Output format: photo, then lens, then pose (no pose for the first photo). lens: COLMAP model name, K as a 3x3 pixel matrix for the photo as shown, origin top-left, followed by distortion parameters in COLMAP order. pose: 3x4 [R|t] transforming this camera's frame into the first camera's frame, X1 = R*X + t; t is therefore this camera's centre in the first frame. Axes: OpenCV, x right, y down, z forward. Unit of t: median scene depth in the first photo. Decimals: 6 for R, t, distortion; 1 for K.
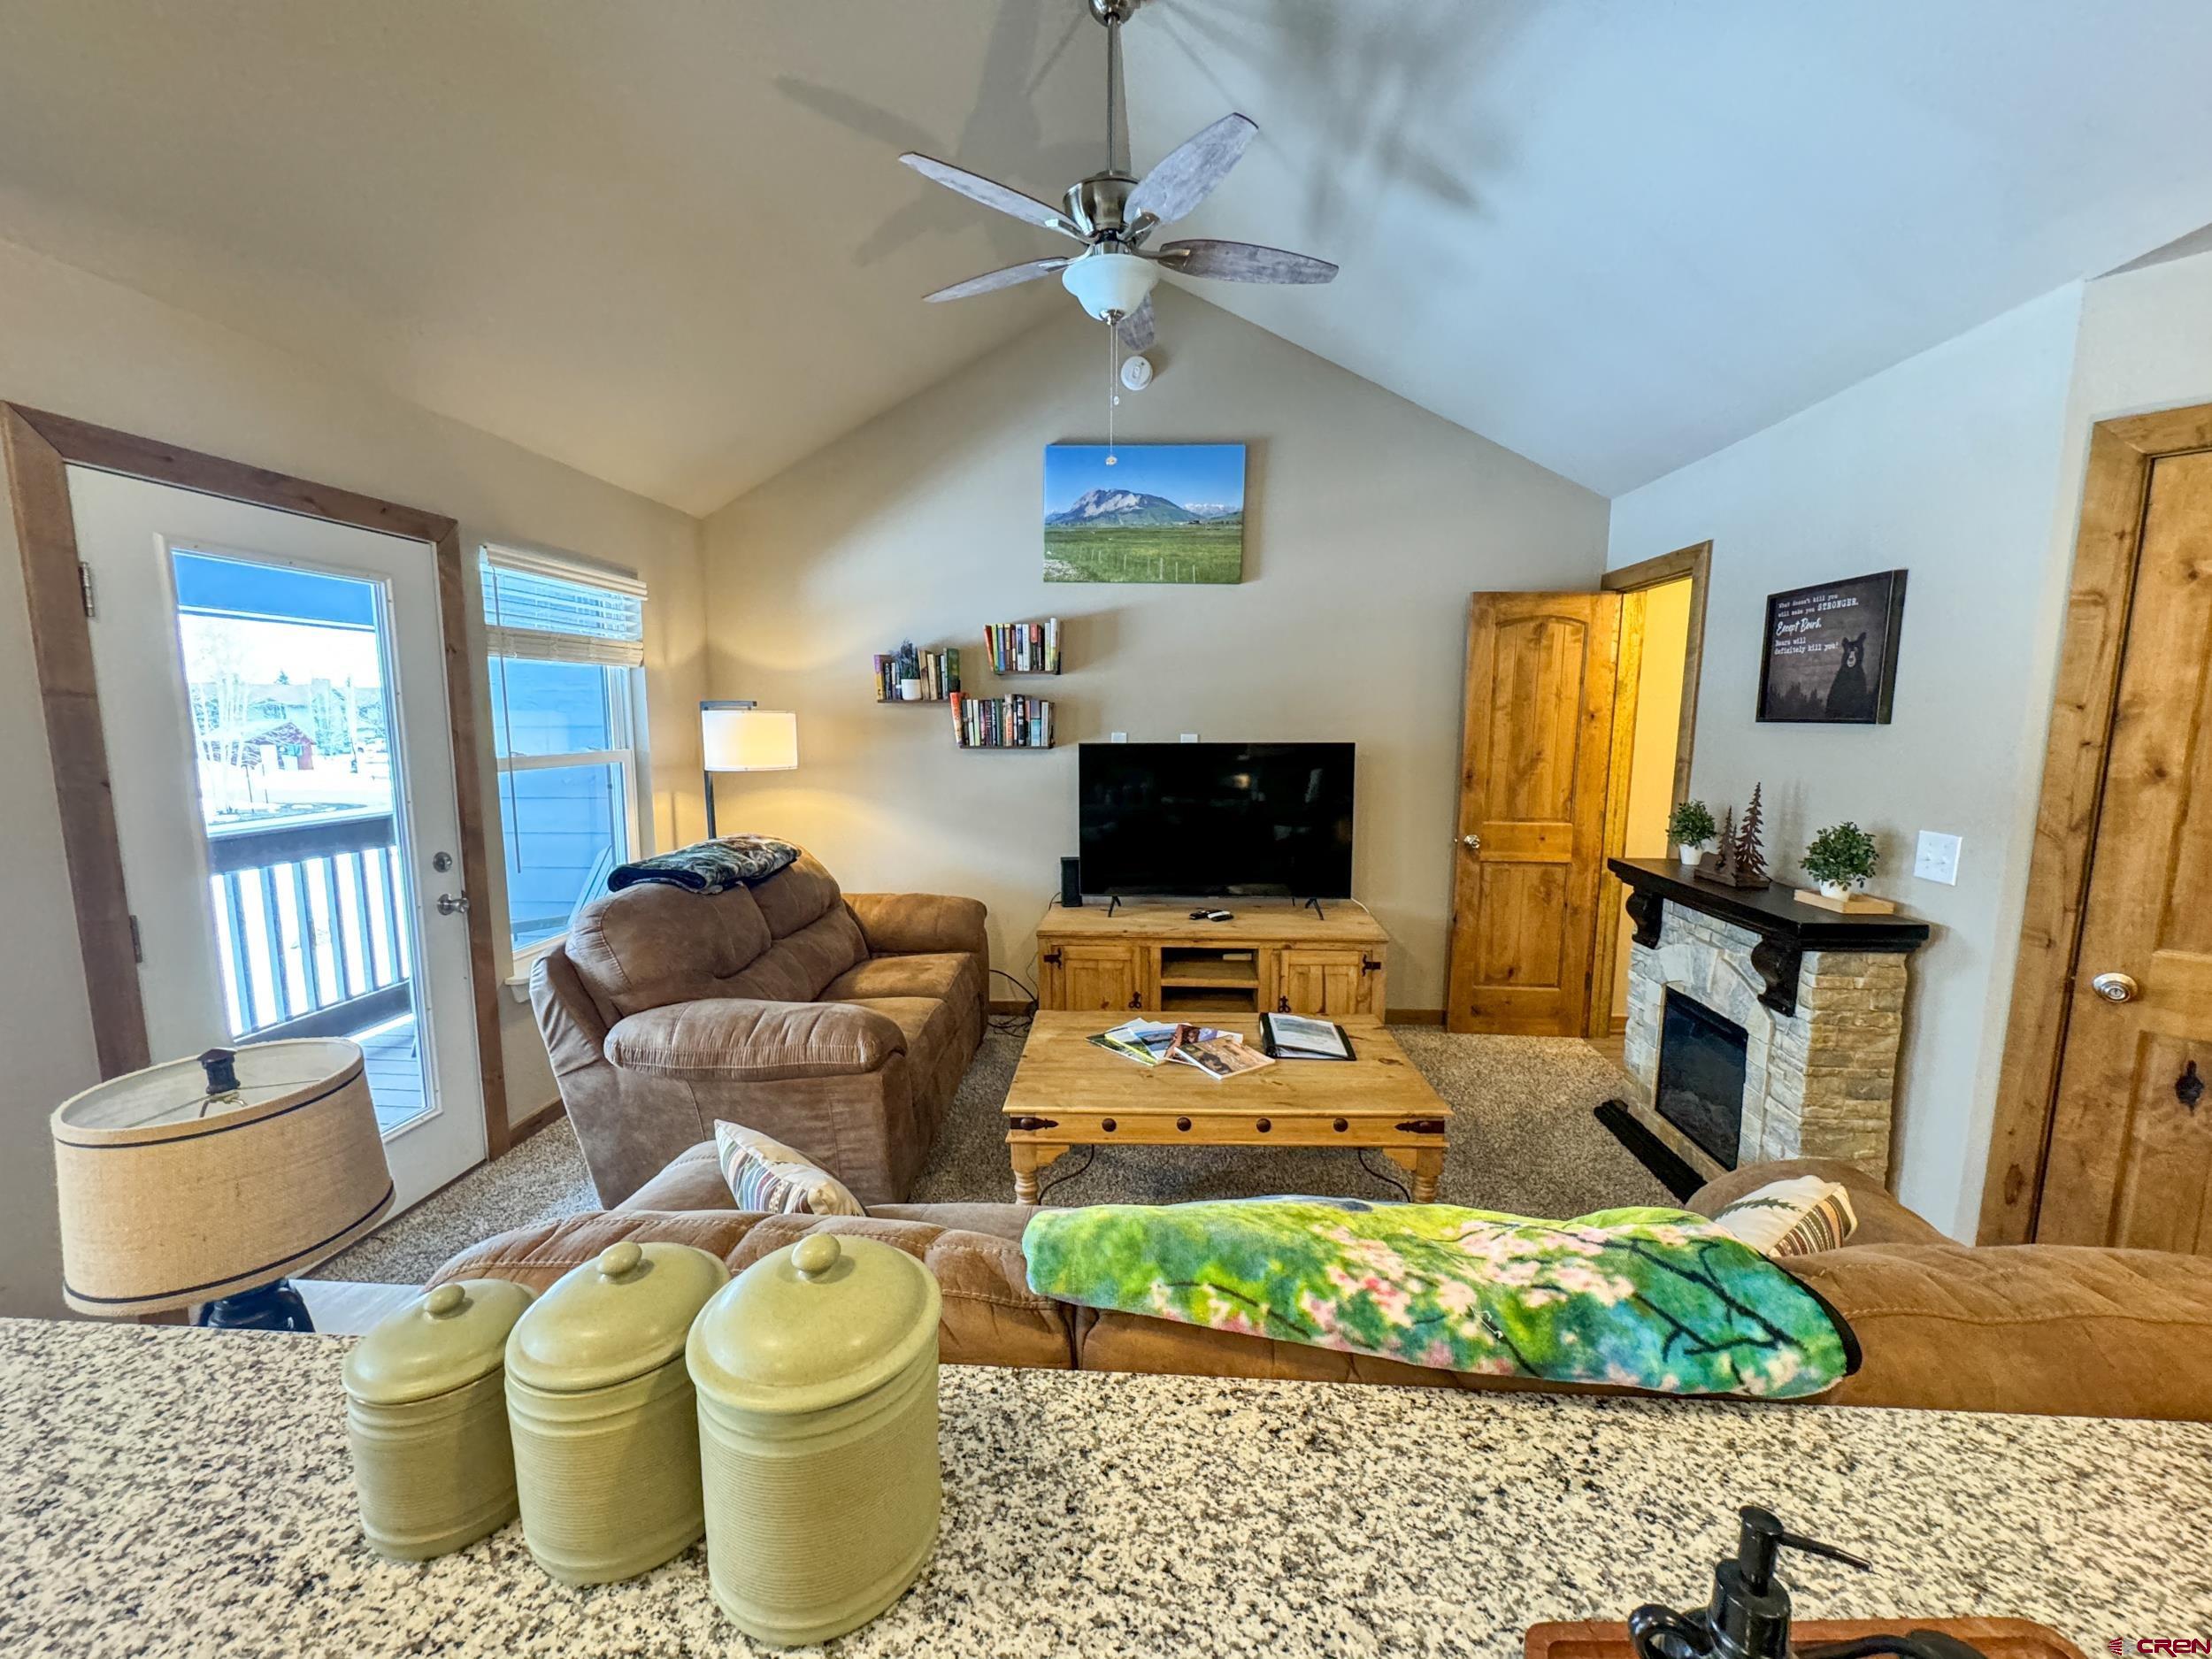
lens RADIAL K [[894.1, 0, 1118.6], [0, 894.1, 828.8], [0, 0, 1]] dist [-0.003433, 0.001020]
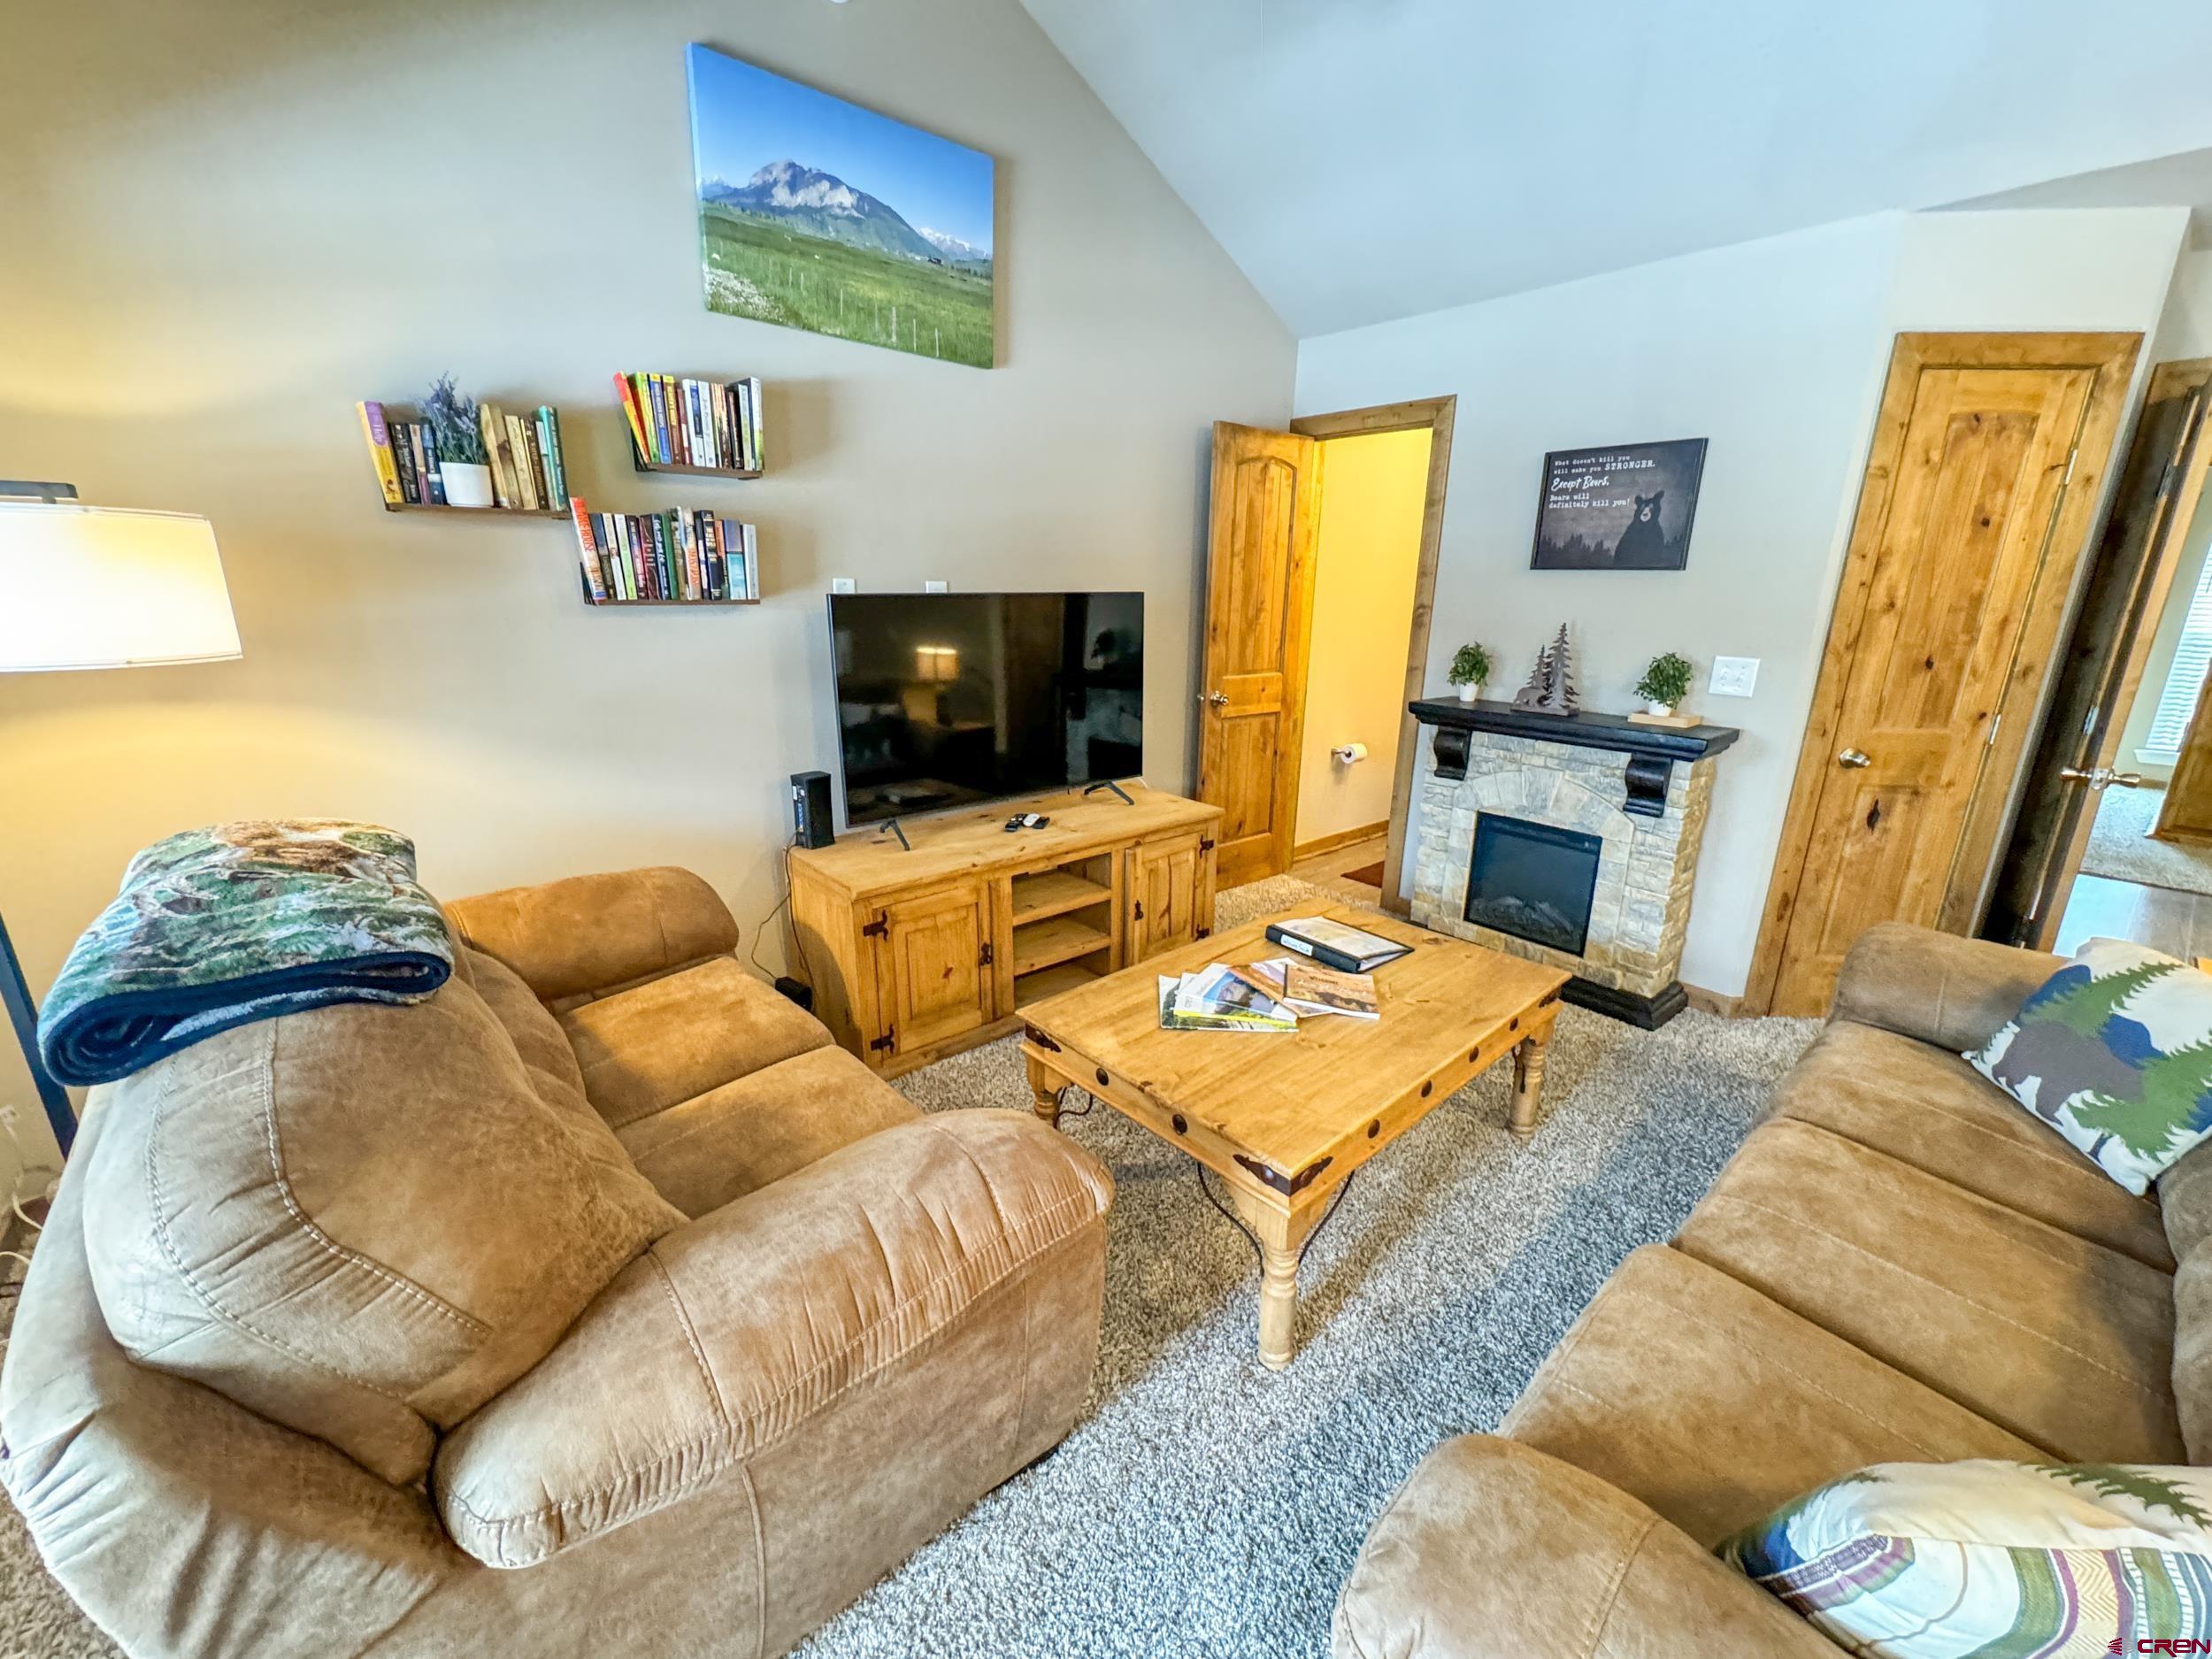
lens RADIAL K [[894.1, 0, 1115.4], [0, 894.1, 828.9], [0, 0, 1]] dist [-0.003433, 0.001020]
pose [[0.713209, -0.181000, 0.677179, -0.390527], [0.077041, 0.980475, 0.180926, -0.033405], [-0.696705, -0.076868, 0.713228, 0.421361]]
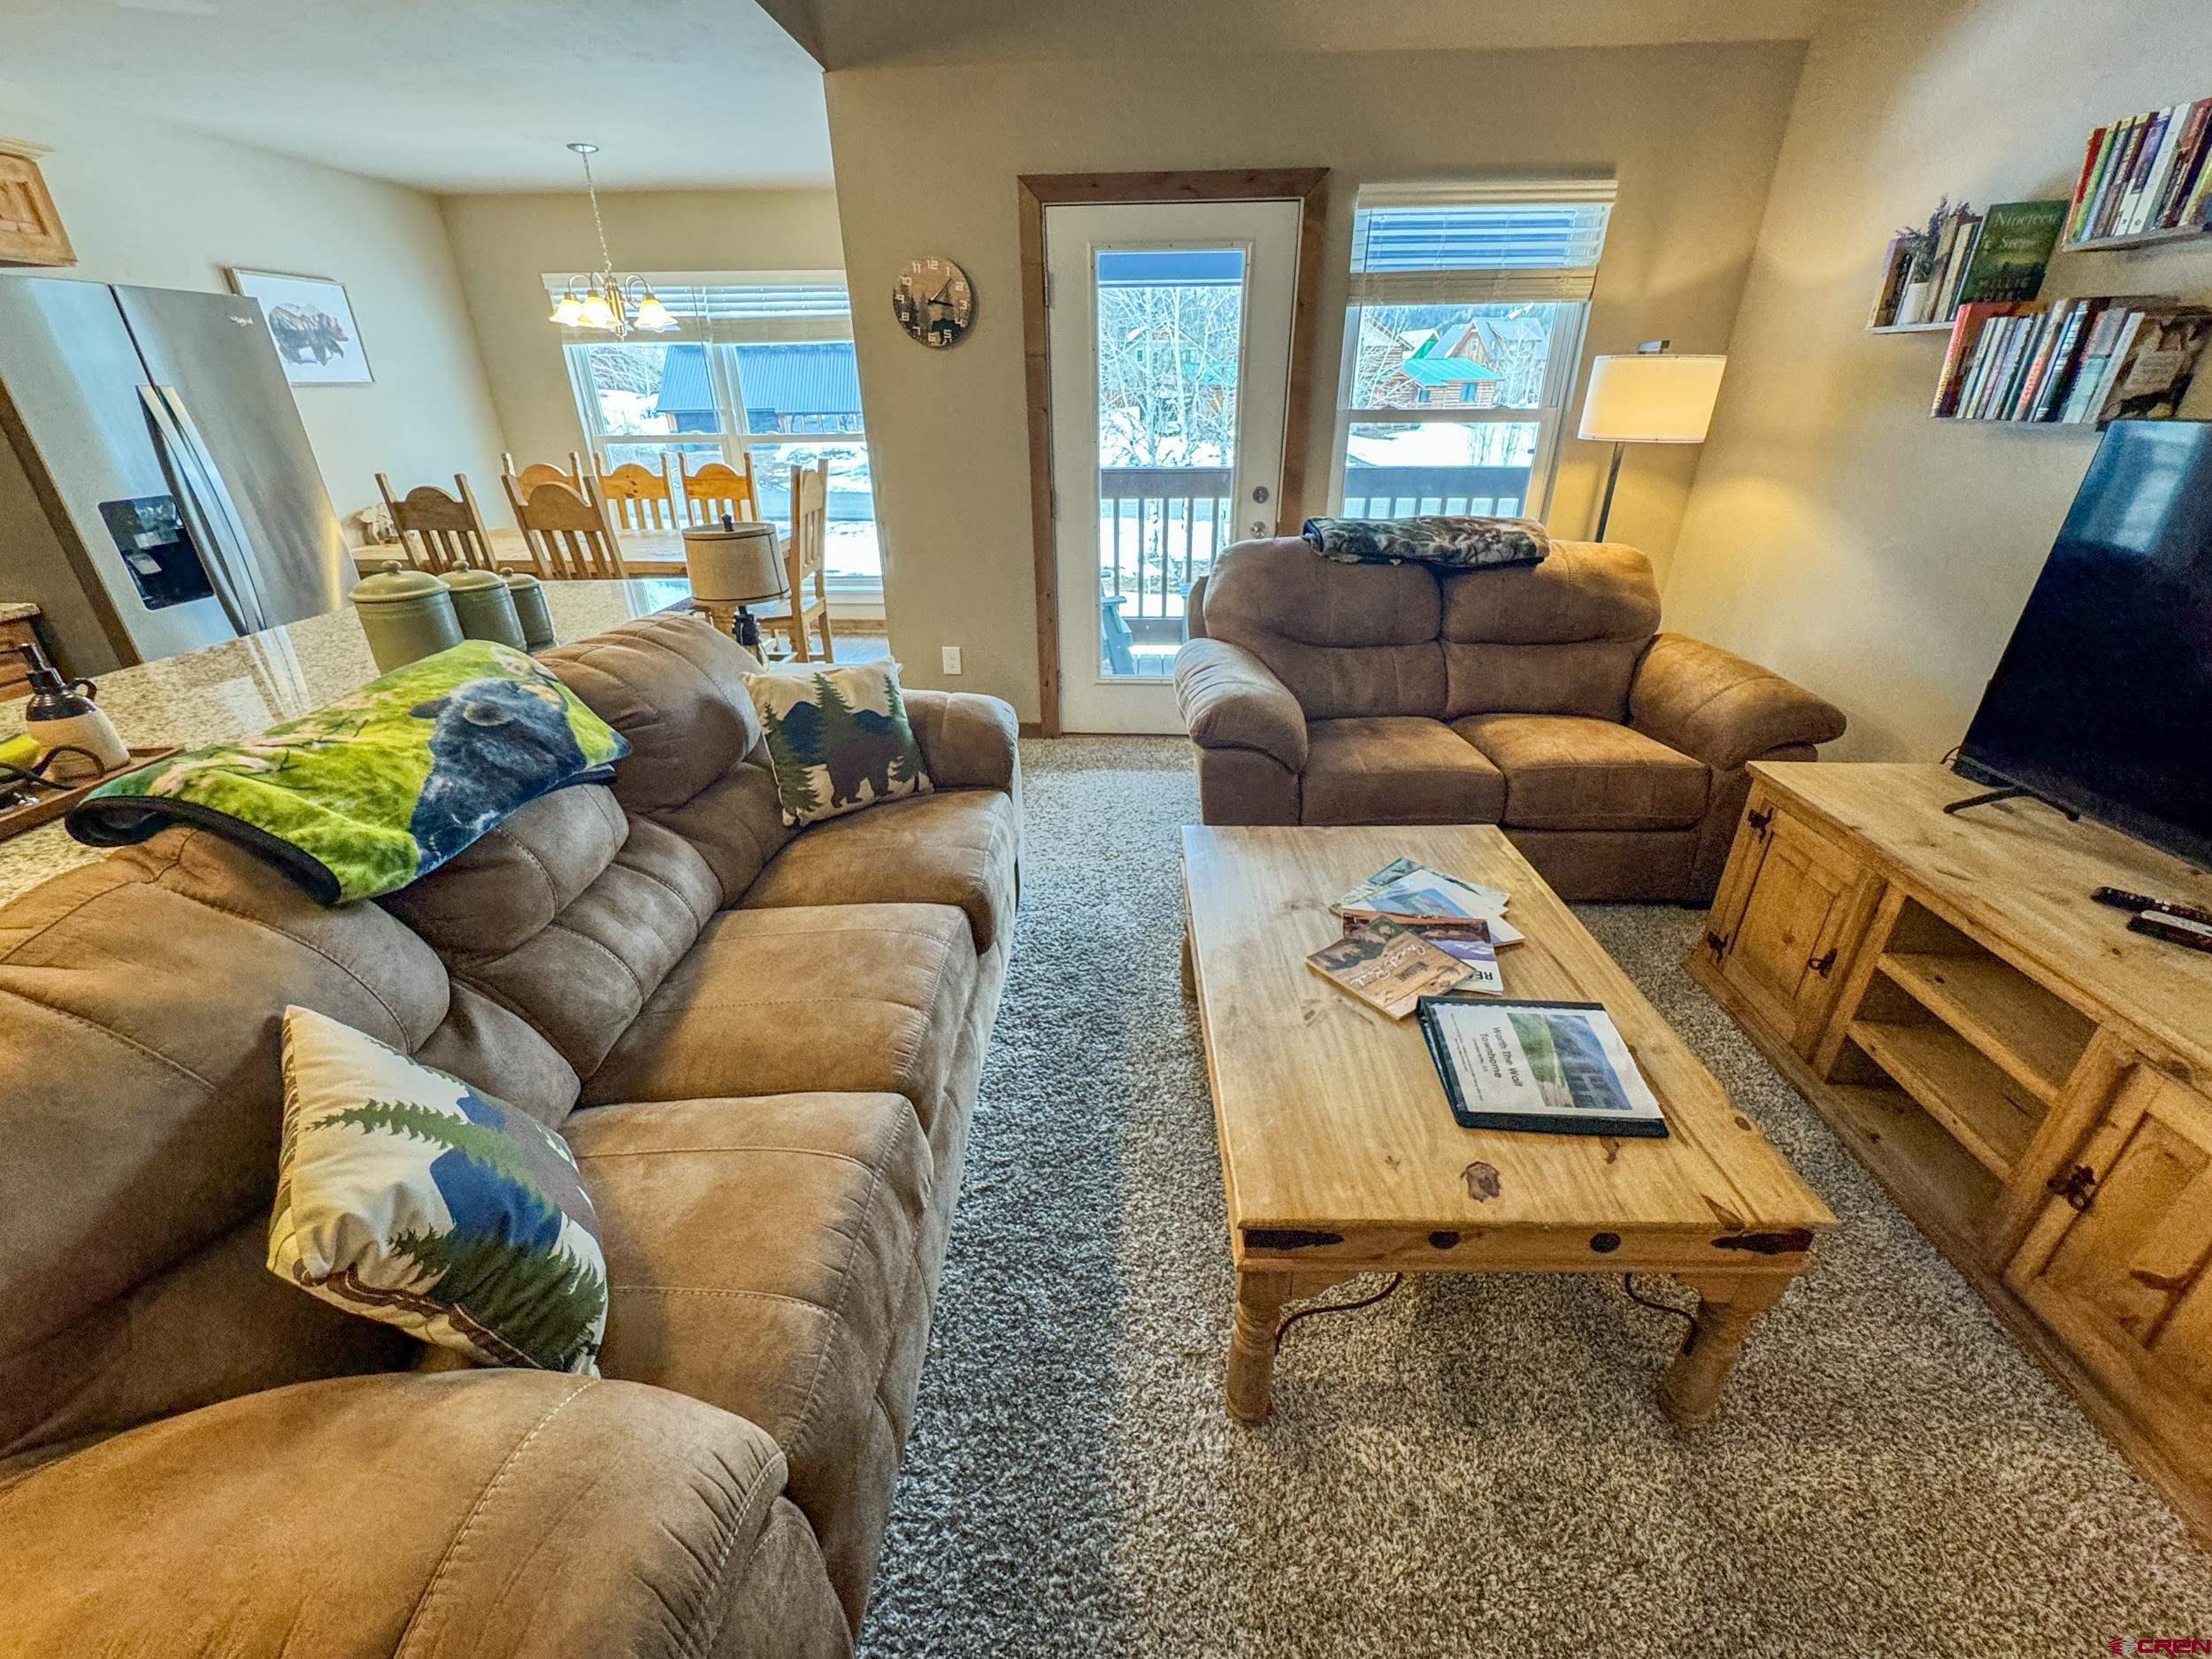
lens RADIAL K [[894.1, 0, 1090.2], [0, 894.1, 831.3], [0, 0, 1]] dist [-0.003433, 0.001020]
pose [[0.005577, 0.446385, -0.894824, 0.456332], [-0.120280, 0.888640, 0.442551, -0.053717], [0.992724, 0.105161, 0.058647, 0.550896]]
